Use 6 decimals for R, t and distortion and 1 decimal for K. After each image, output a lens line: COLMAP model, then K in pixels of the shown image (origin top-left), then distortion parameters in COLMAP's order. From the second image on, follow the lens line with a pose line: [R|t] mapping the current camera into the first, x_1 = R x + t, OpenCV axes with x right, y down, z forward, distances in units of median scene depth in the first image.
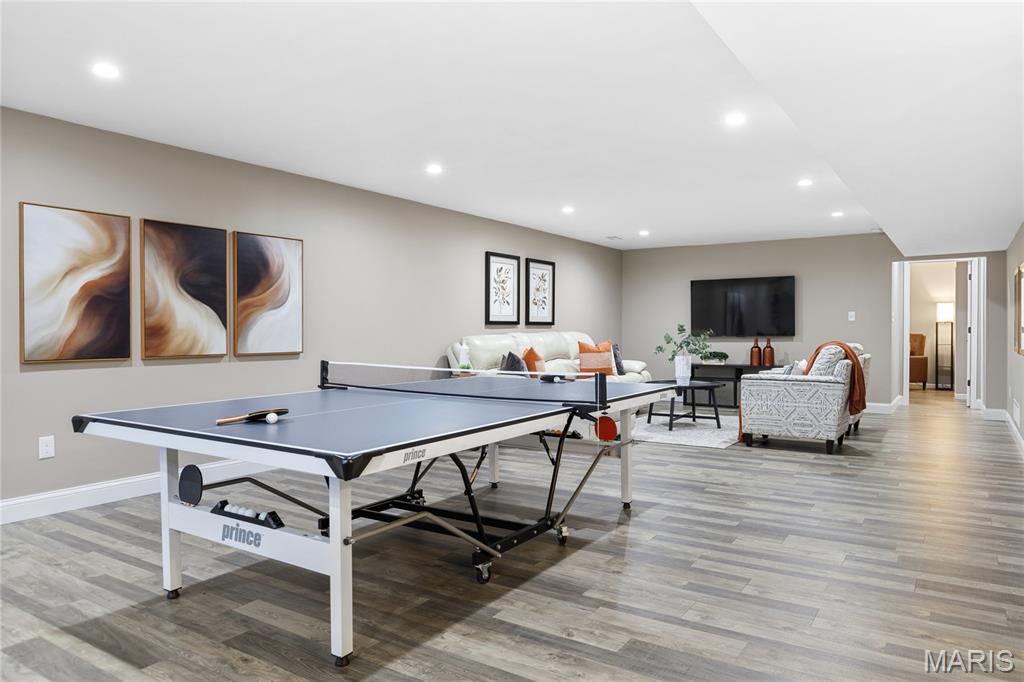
lens RADIAL K [[703.9, 0, 512.3], [0, 703.9, 333.5], [0, 0, 1]] dist [-0.003860, 0.003992]
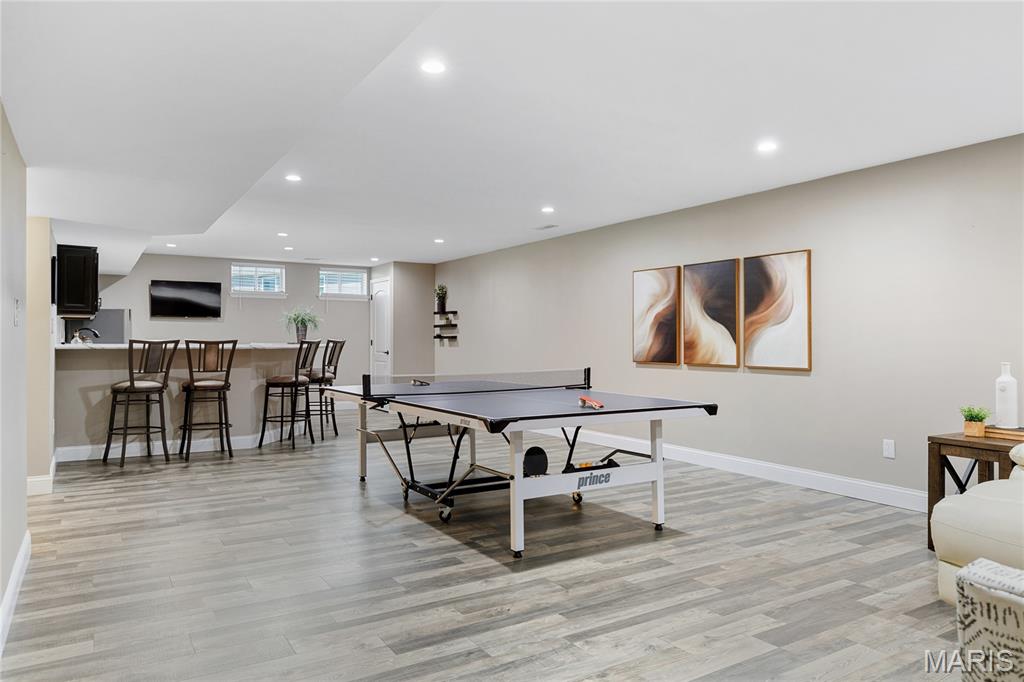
lens RADIAL K [[703.9, 0, 514.4], [0, 703.9, 341.6], [0, 0, 1]] dist [-0.003860, 0.003992]
pose [[-0.439229, 0.000079, -0.898375, 0.494886], [-0.009078, 0.999949, 0.004526, -0.007593], [0.898329, 0.010144, -0.439205, 0.733316]]
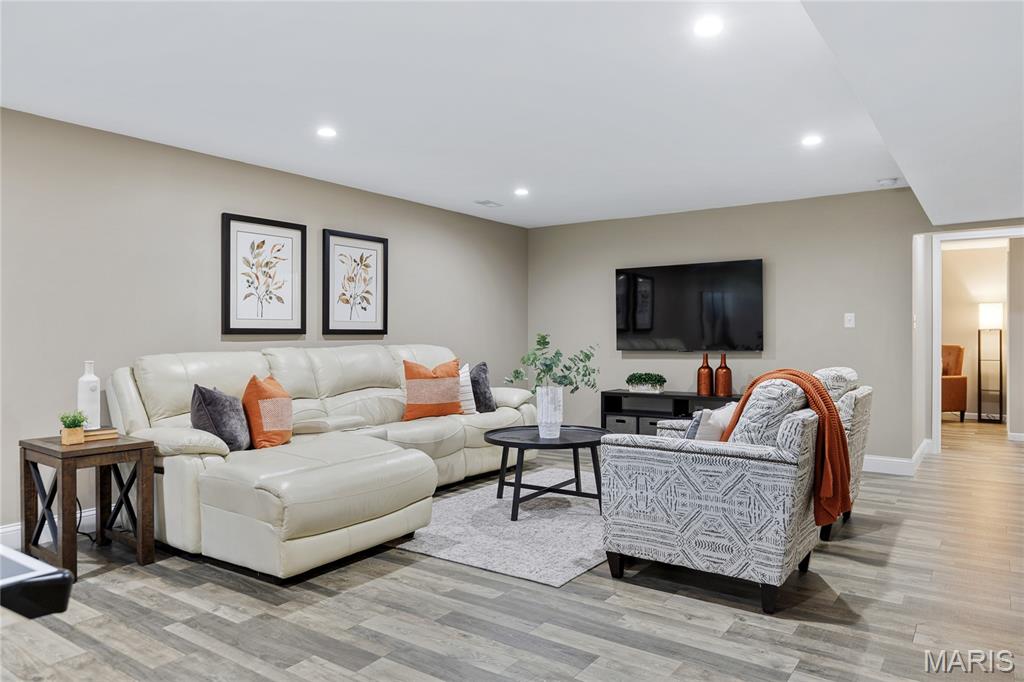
lens RADIAL K [[703.9, 0, 508.5], [0, 703.9, 338.5], [0, 0, 1]] dist [-0.003860, 0.003992]
pose [[0.999318, -0.000490, -0.036936, 0.224513], [0.000382, 0.999996, -0.002919, -0.007079], [0.036937, 0.002903, 0.999313, 0.399132]]
